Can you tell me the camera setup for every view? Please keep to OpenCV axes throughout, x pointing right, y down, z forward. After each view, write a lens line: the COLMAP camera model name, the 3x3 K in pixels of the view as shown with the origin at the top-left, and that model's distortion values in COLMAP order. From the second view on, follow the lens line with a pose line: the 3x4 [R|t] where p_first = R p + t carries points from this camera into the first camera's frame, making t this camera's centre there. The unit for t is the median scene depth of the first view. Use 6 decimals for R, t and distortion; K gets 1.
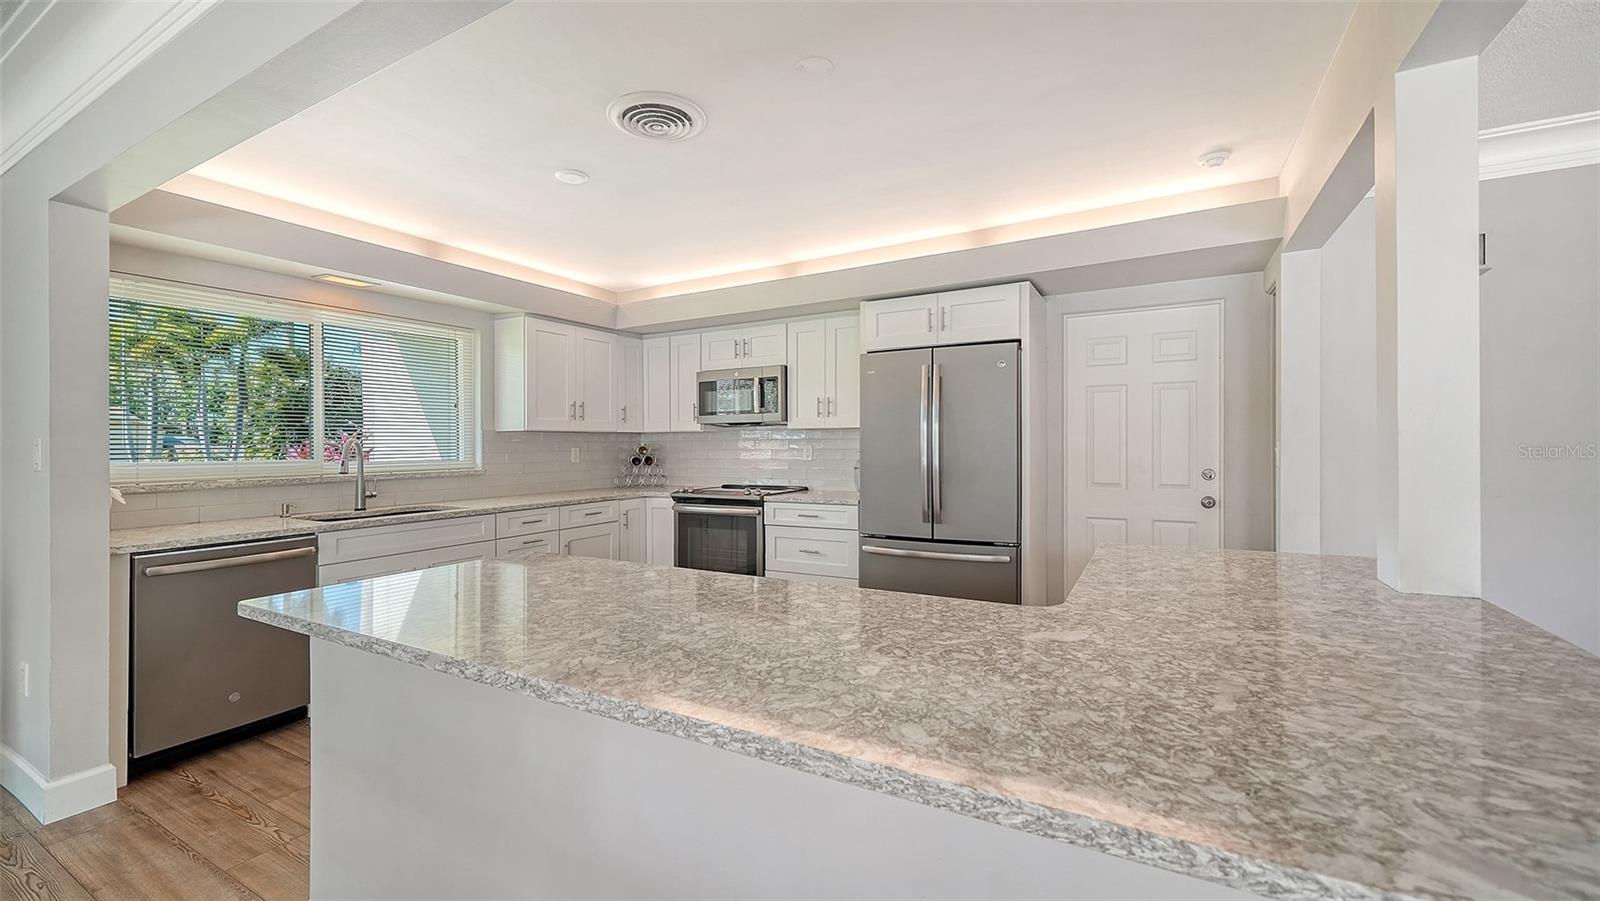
lens RADIAL K [[667.2, 0, 800.0], [0, 667.2, 450.5], [0, 0, 1]] dist [-0.000184, -0.000012]
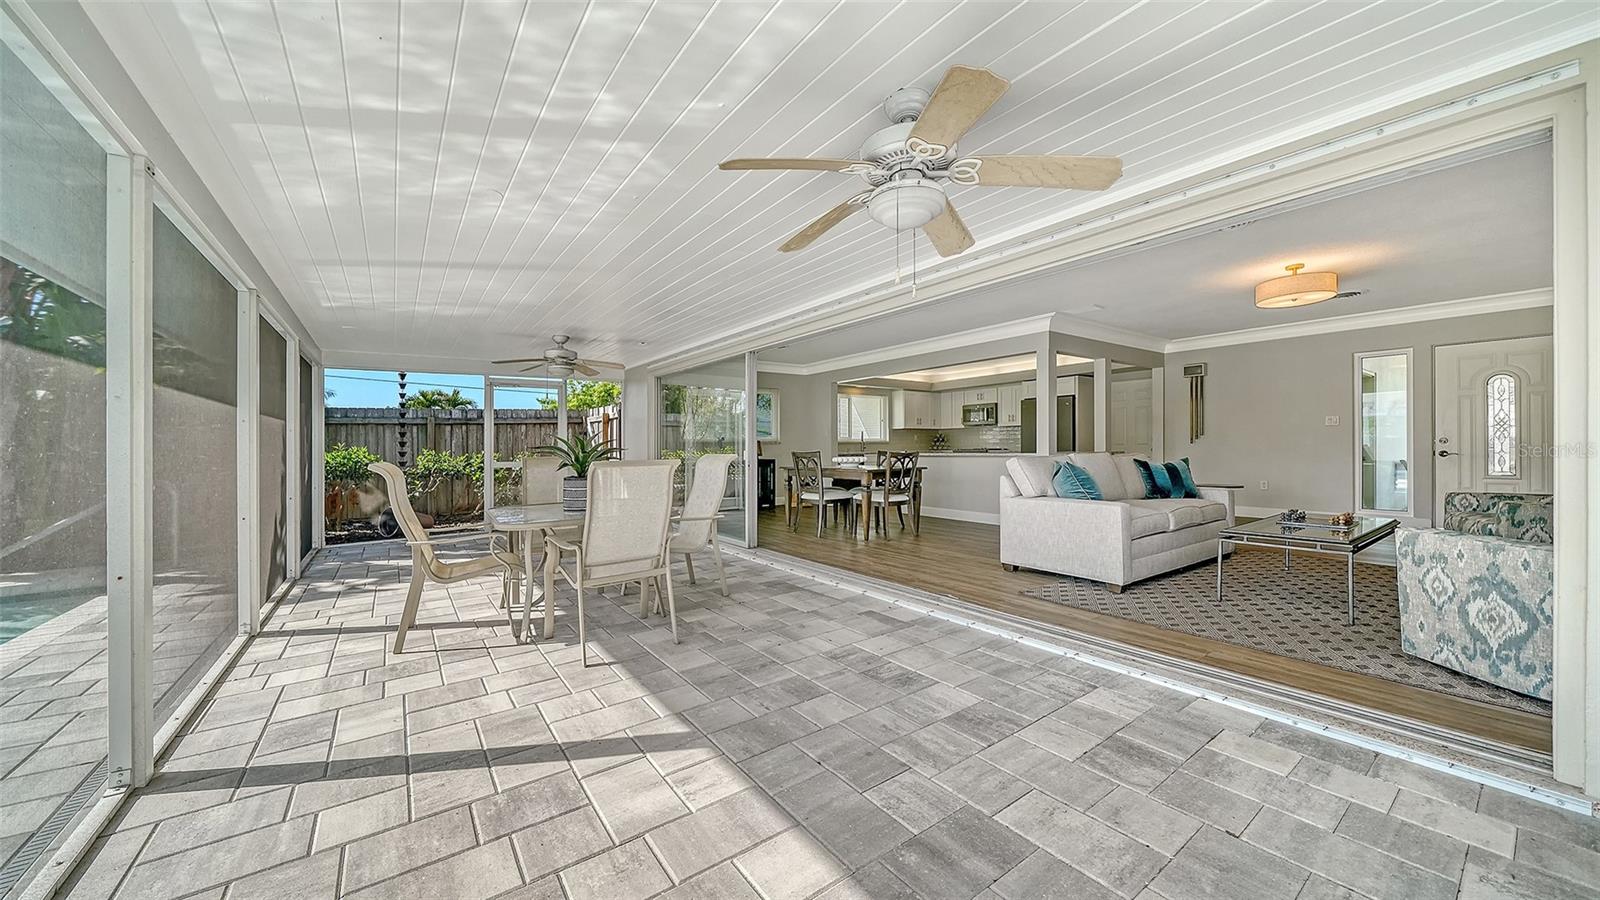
lens RADIAL K [[559.9, 0, 802.1], [0, 559.9, 458.7], [0, 0, 1]] dist [-0.002192, -0.000264]
pose [[0.909498, 0.008830, -0.415615, 0.204225], [-0.001630, 0.999842, 0.017676, 0.058275], [0.415706, -0.015399, 0.909369, -1.382597]]
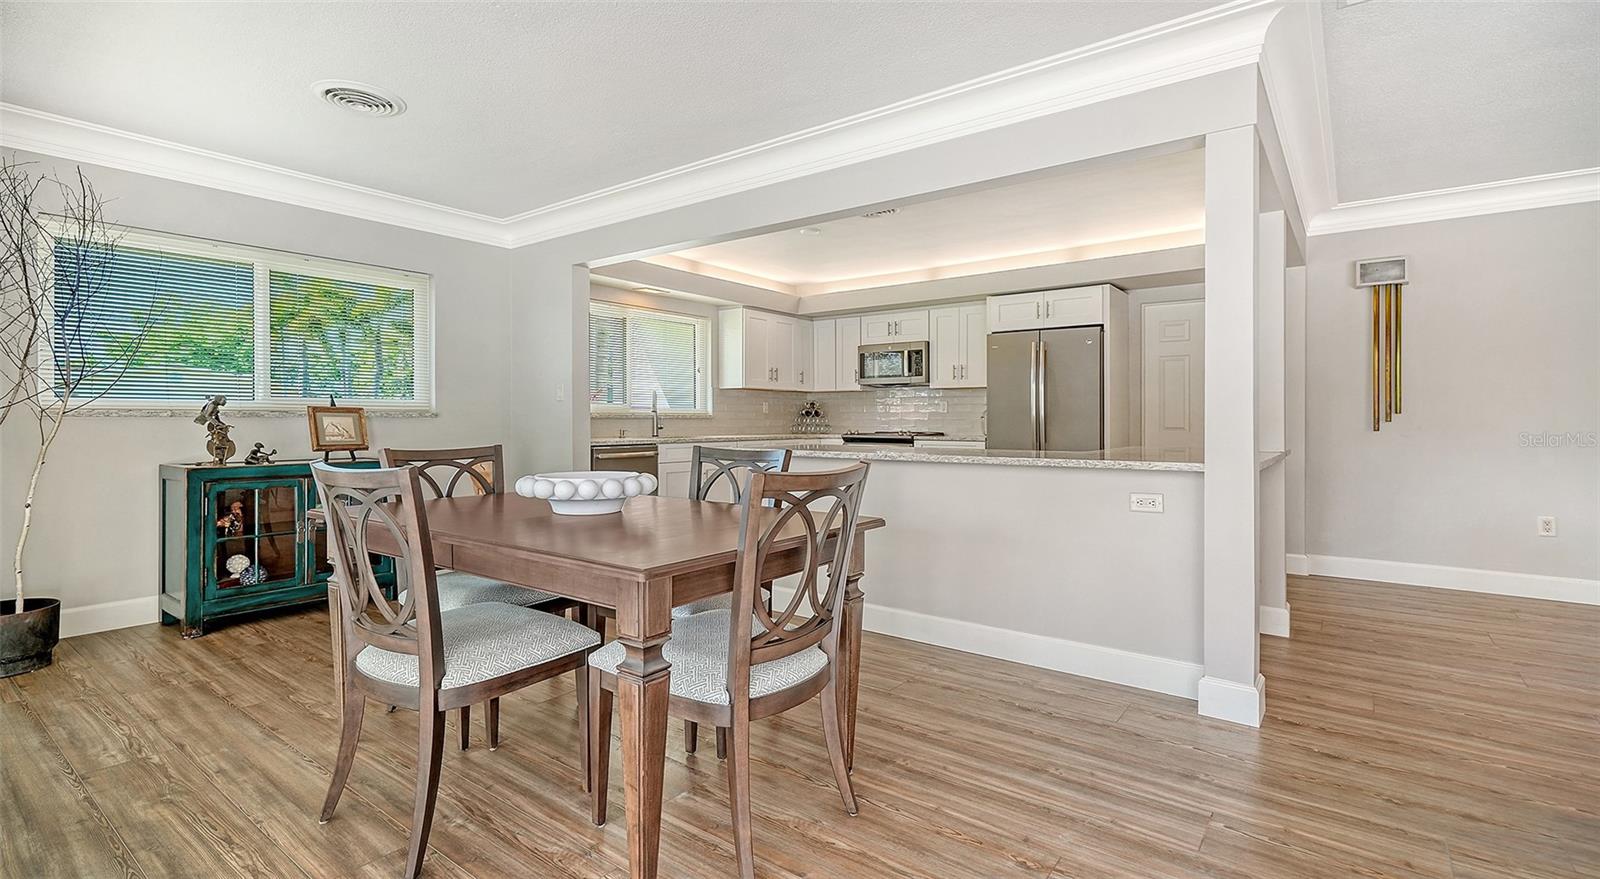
lens RADIAL K [[719.4, 0, 800.0], [0, 719.4, 439.5], [0, 0, 1]] dist [0.000853, 0.000464]
pose [[0.990730, 0.015780, -0.134923, -0.078139], [-0.013205, 0.999714, 0.019964, 0.044880], [0.135200, -0.017997, 0.990655, -0.475562]]
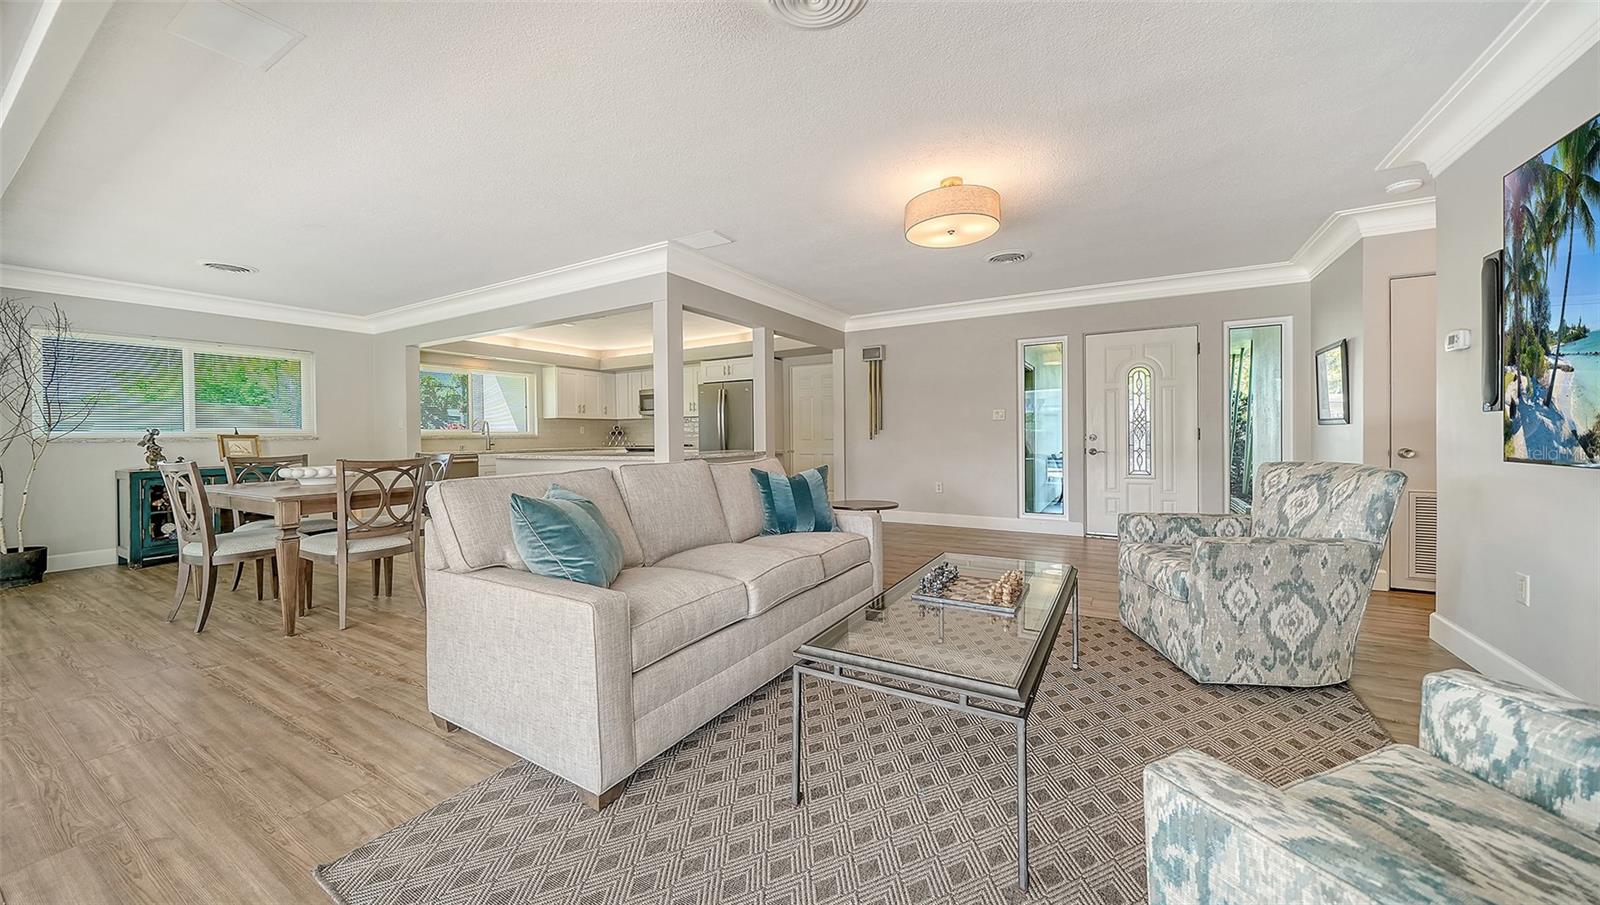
lens RADIAL K [[554.5, 0, 800.0], [0, 554.5, 452.5], [0, 0, 1]] dist [-0.001934, -0.000339]
pose [[0.999764, -0.000343, -0.021699, 0.416410], [0.000829, 0.999749, 0.022401, 0.041851], [0.021686, -0.022413, 0.999514, -0.788777]]
